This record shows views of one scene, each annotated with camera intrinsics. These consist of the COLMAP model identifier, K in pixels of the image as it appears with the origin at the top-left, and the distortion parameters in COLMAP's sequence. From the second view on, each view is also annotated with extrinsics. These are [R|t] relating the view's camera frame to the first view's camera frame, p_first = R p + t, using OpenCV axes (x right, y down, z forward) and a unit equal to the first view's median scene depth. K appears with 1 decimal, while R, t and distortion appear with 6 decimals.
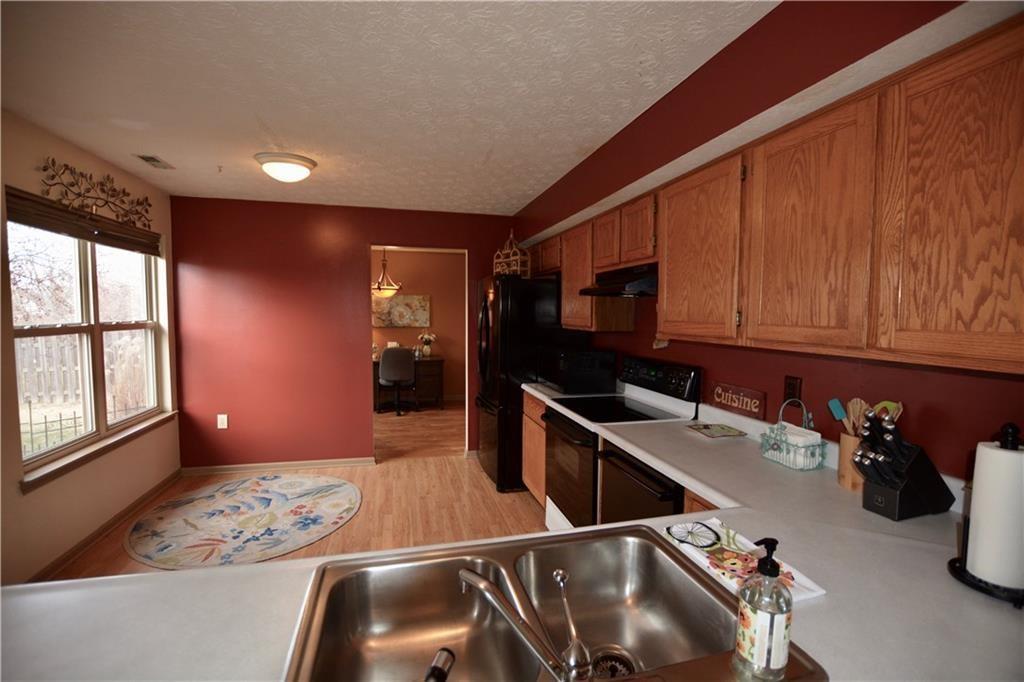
lens RADIAL K [[451.6, 0, 512.2], [0, 451.6, 339.0], [0, 0, 1]] dist [-0.026752, 0.000069]
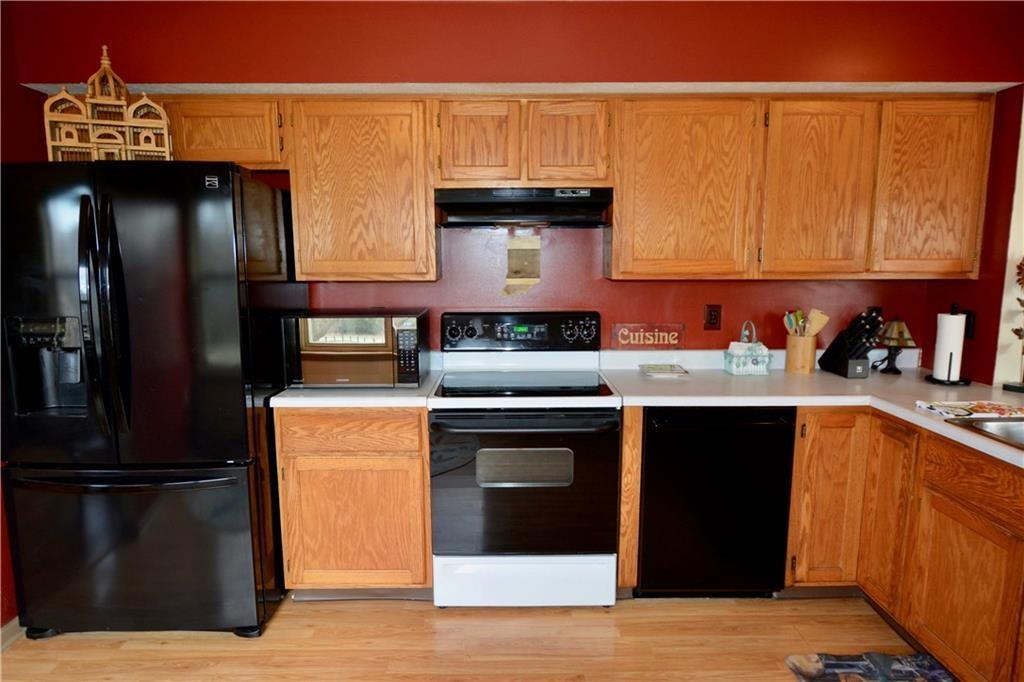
lens RADIAL K [[593.6, 0, 512.6], [0, 593.6, 338.9], [0, 0, 1]] dist [-0.019501, 0.008472]
pose [[0.242209, -0.141184, 0.959897, -1.301637], [0.062326, 0.989576, 0.129823, -0.079597], [-0.968220, 0.028382, 0.248483, 1.474384]]
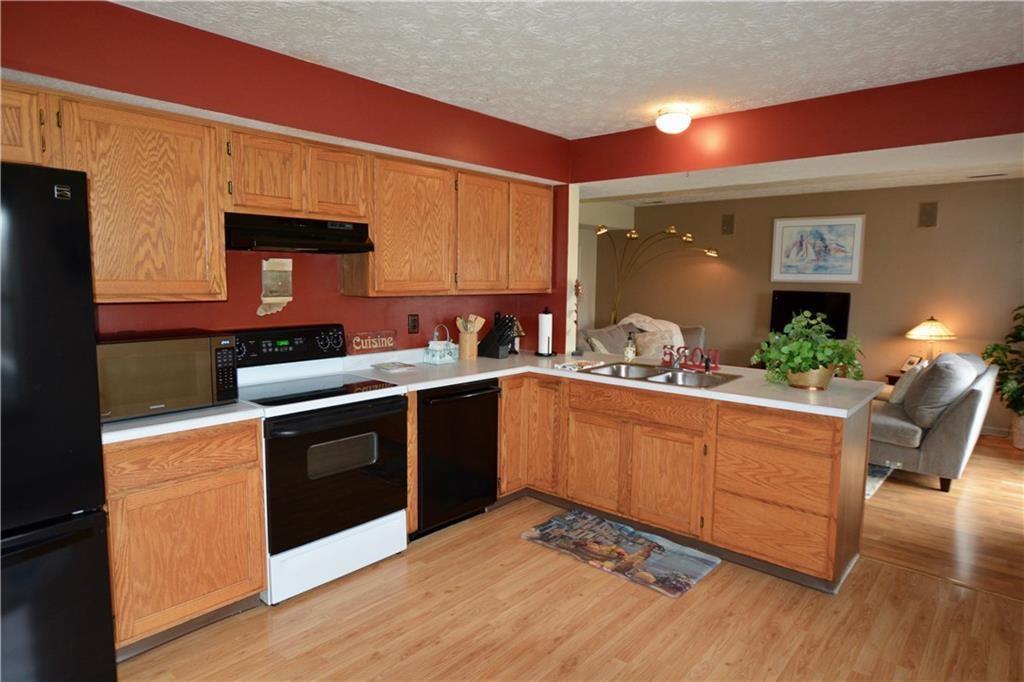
lens RADIAL K [[593.6, 0, 509.7], [0, 593.6, 338.6], [0, 0, 1]] dist [-0.019501, 0.008472]
pose [[-0.560326, -0.102210, 0.821941, -1.640366], [0.032015, 0.988943, 0.144802, -0.156853], [-0.827653, 0.107451, -0.550858, 2.439858]]
